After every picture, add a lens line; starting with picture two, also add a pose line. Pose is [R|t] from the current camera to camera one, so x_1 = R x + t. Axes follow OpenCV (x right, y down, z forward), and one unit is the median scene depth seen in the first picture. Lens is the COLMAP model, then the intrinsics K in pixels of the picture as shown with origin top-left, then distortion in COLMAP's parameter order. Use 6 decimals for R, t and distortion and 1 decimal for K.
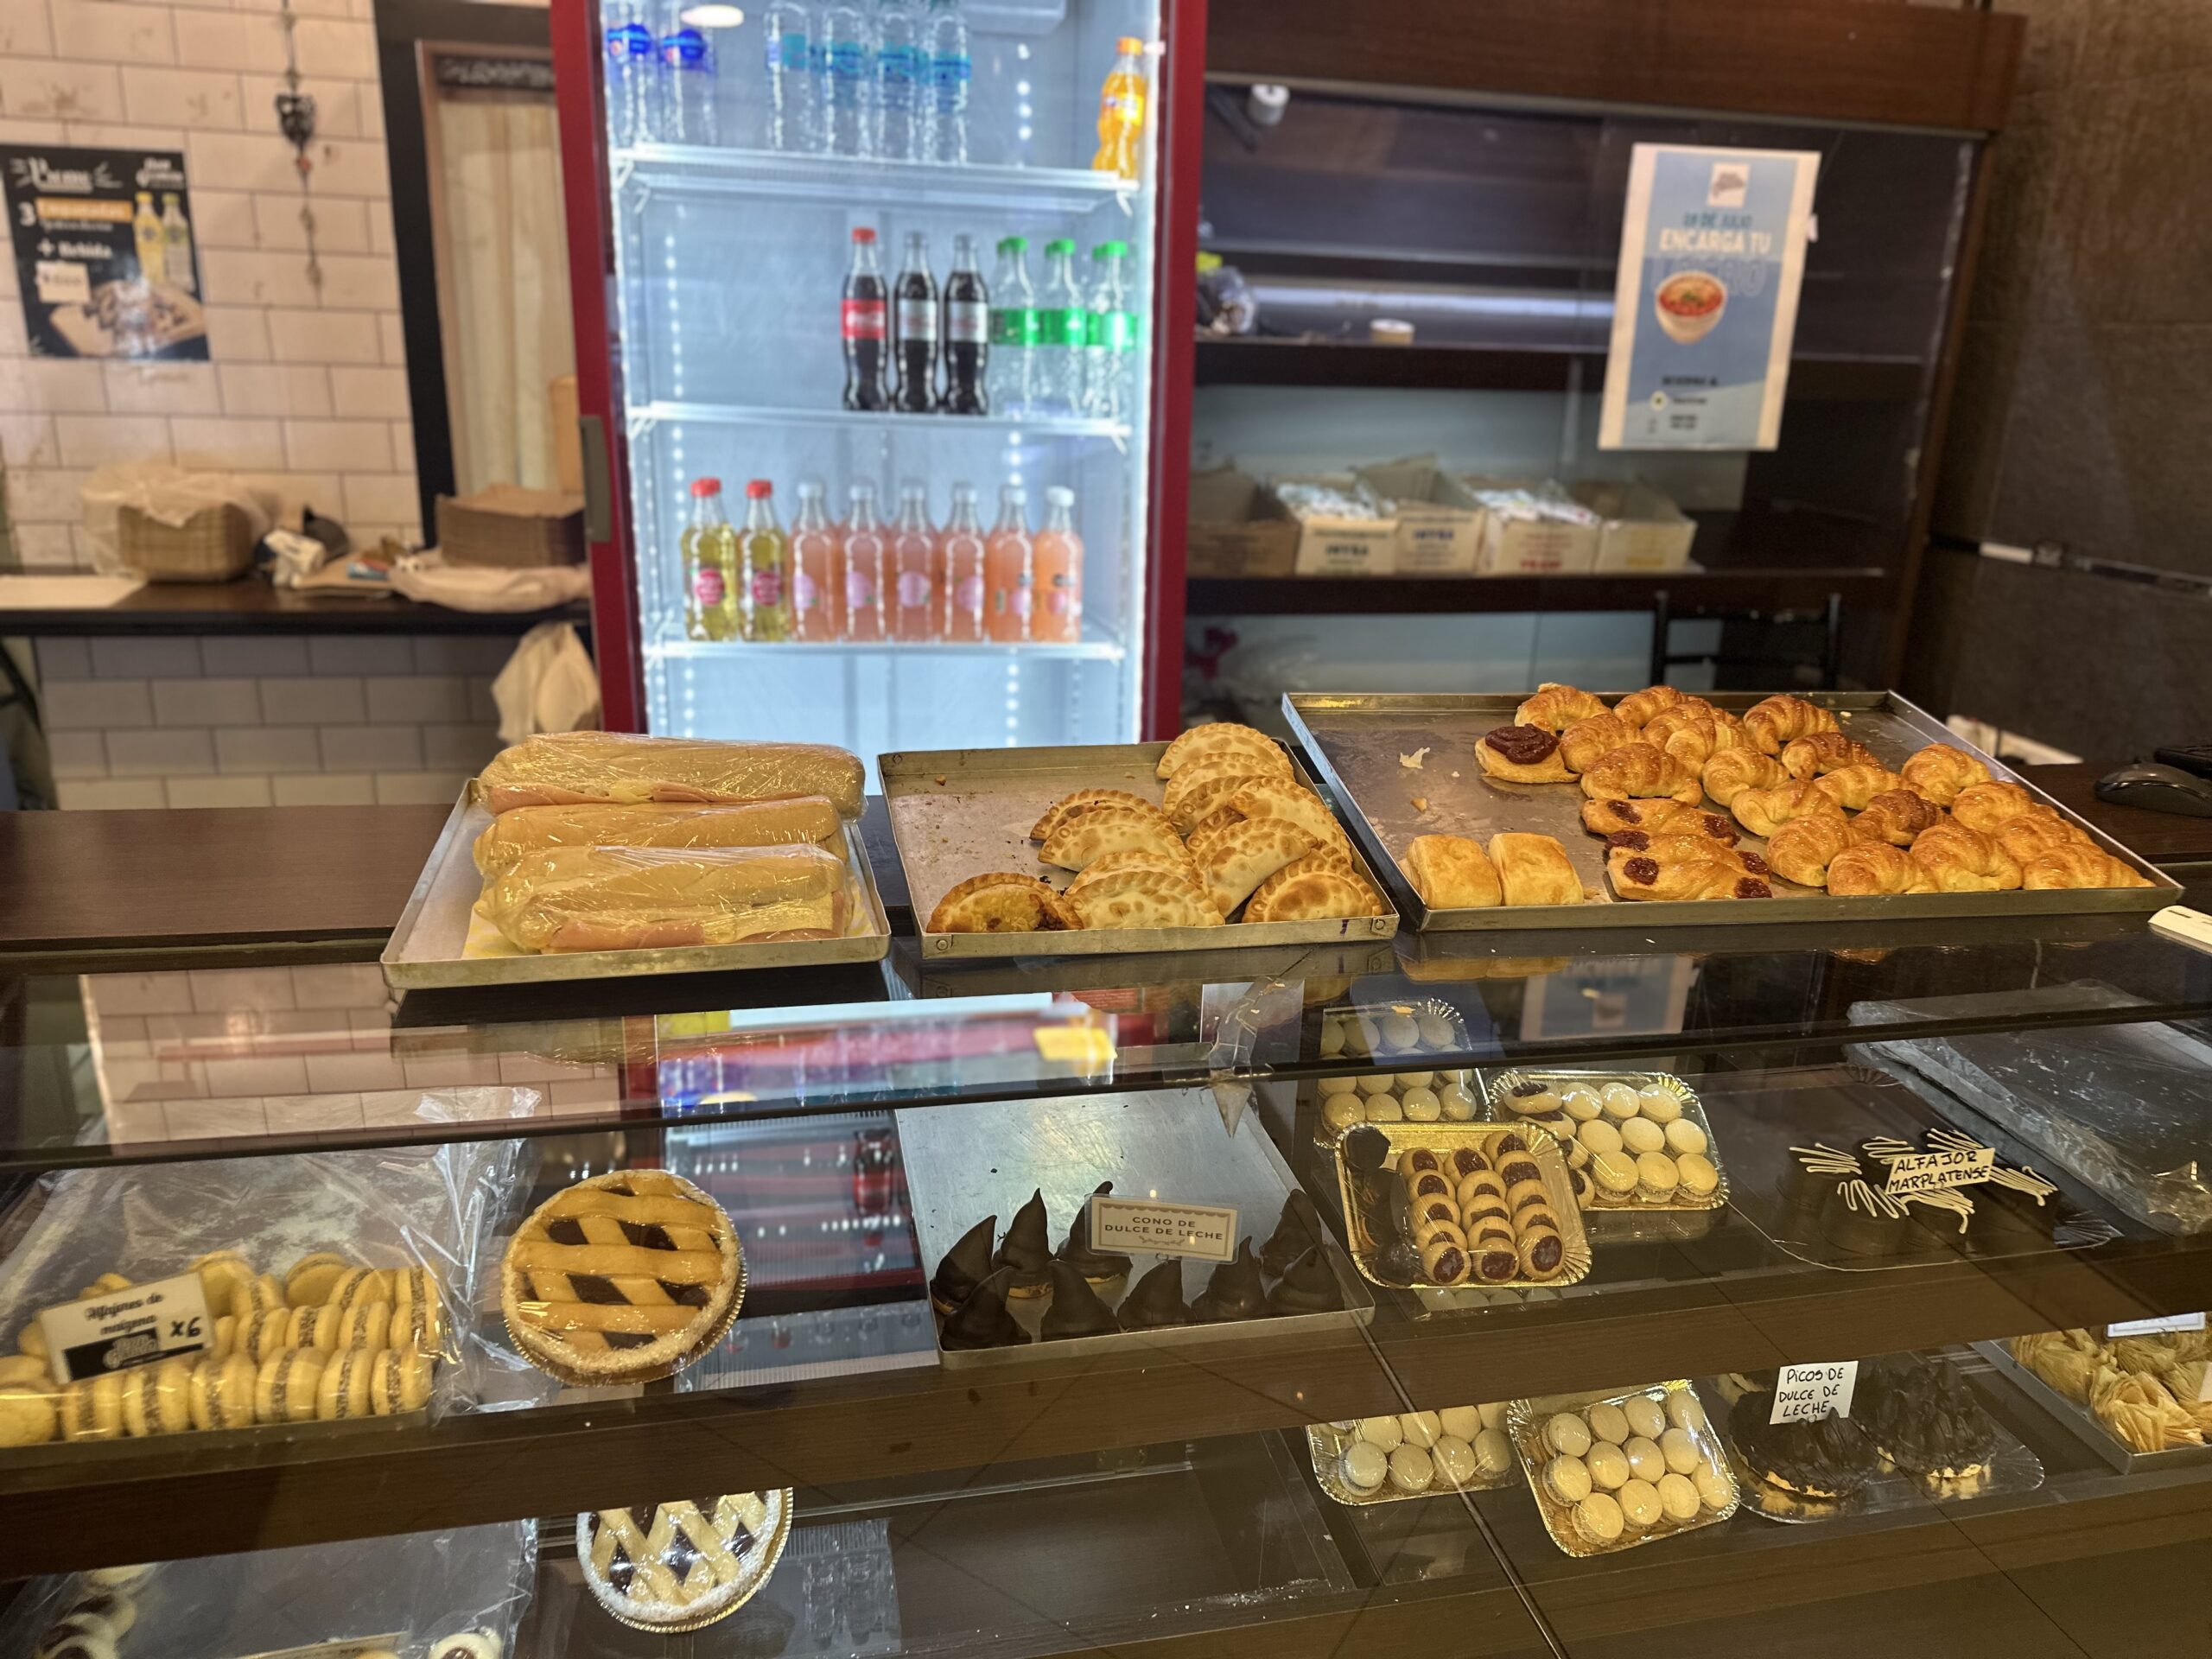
lens RADIAL K [[1569.7, 0, 1101.9], [0, 1569.7, 830.5], [0, 0, 1]] dist [-0.000446, -0.007991]
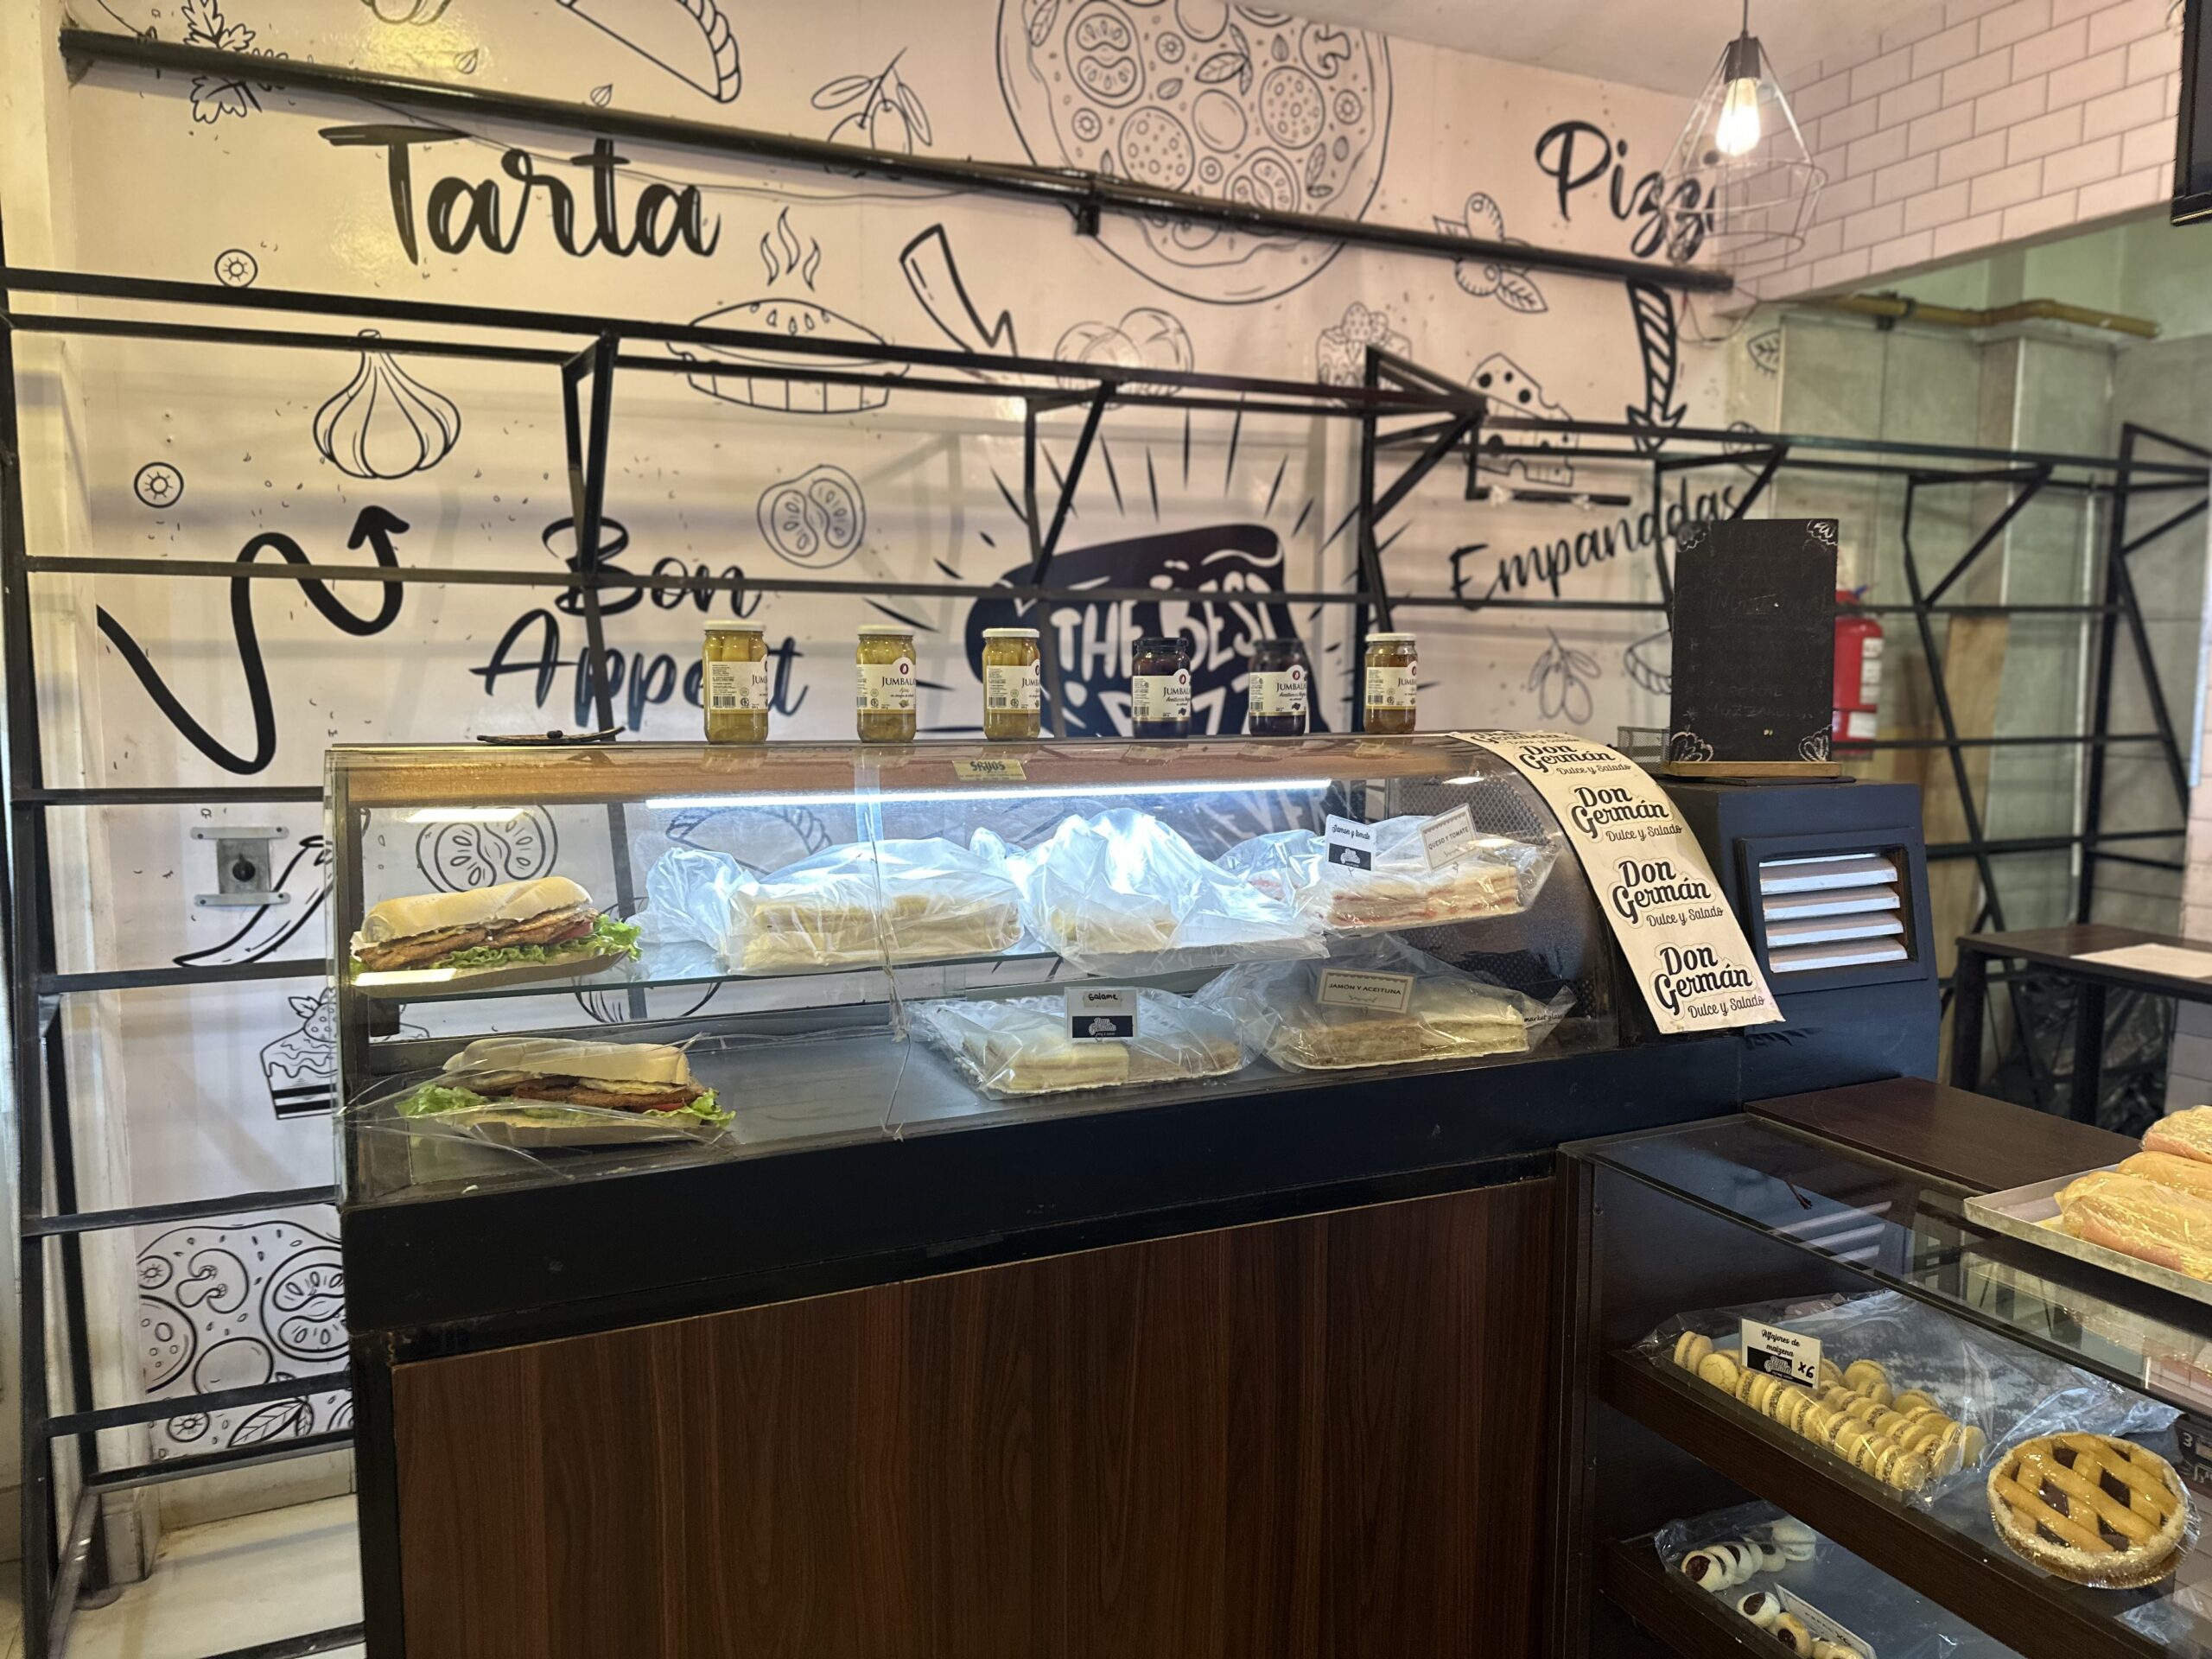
lens RADIAL K [[1569.7, 0, 1091.4], [0, 1569.7, 831.8], [0, 0, 1]] dist [-0.000446, -0.007991]
pose [[0.206166, 0.072460, -0.975830, 0.796816], [-0.290884, 0.956710, 0.009585, -0.027111], [0.934282, 0.281877, 0.218319, -0.232931]]
